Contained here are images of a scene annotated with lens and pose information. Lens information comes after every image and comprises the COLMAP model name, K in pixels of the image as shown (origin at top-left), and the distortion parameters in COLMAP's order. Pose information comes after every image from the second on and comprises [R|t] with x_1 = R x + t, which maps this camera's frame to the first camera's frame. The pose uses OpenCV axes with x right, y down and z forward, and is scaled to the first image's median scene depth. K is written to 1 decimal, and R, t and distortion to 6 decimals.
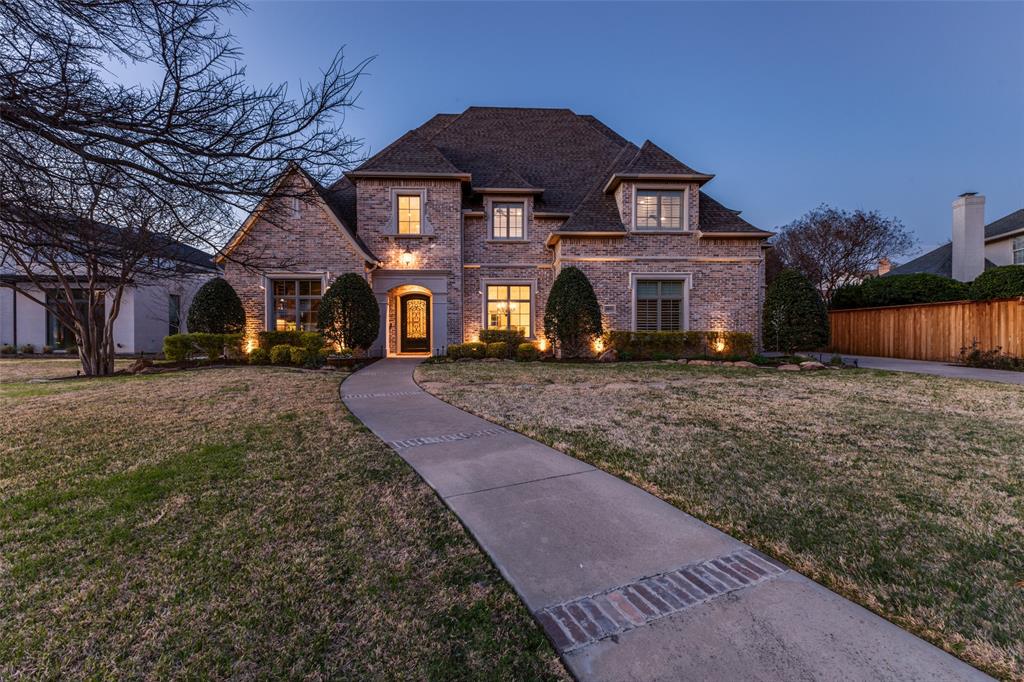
lens RADIAL K [[440.6, 0, 514.4], [0, 440.6, 338.6], [0, 0, 1]] dist [0.017791, -0.006591]
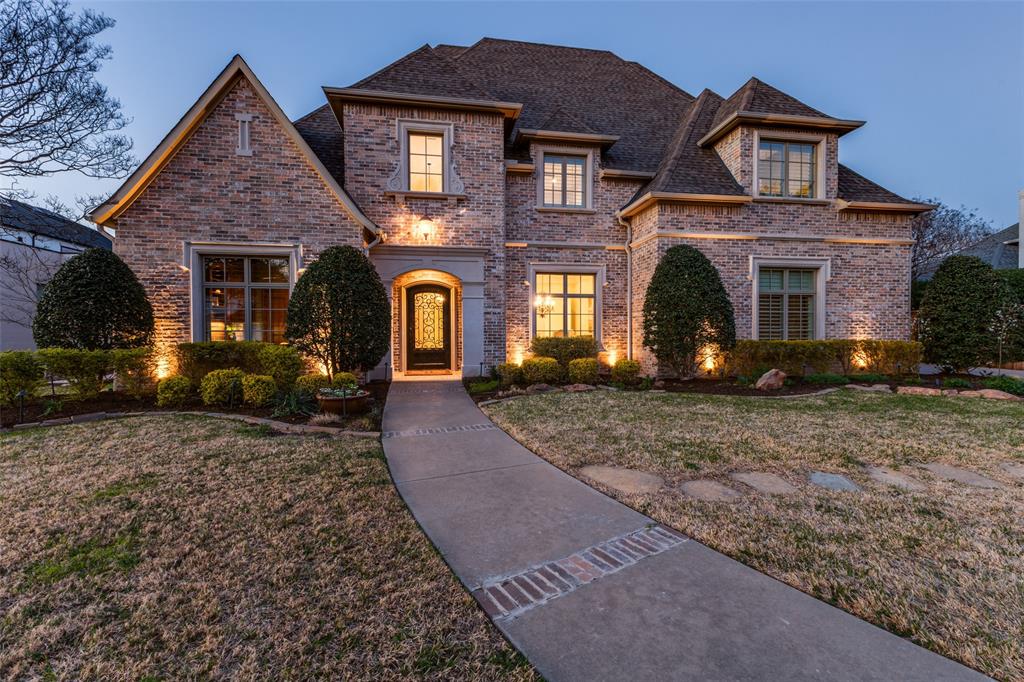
lens RADIAL K [[440.6, 0, 514.4], [0, 440.6, 338.6], [0, 0, 1]] dist [0.017791, -0.006591]
pose [[0.992684, -0.002635, 0.120716, -0.189286], [0.002590, 0.999997, 0.000528, -0.018794], [-0.120717, -0.000211, 0.992687, 0.332357]]
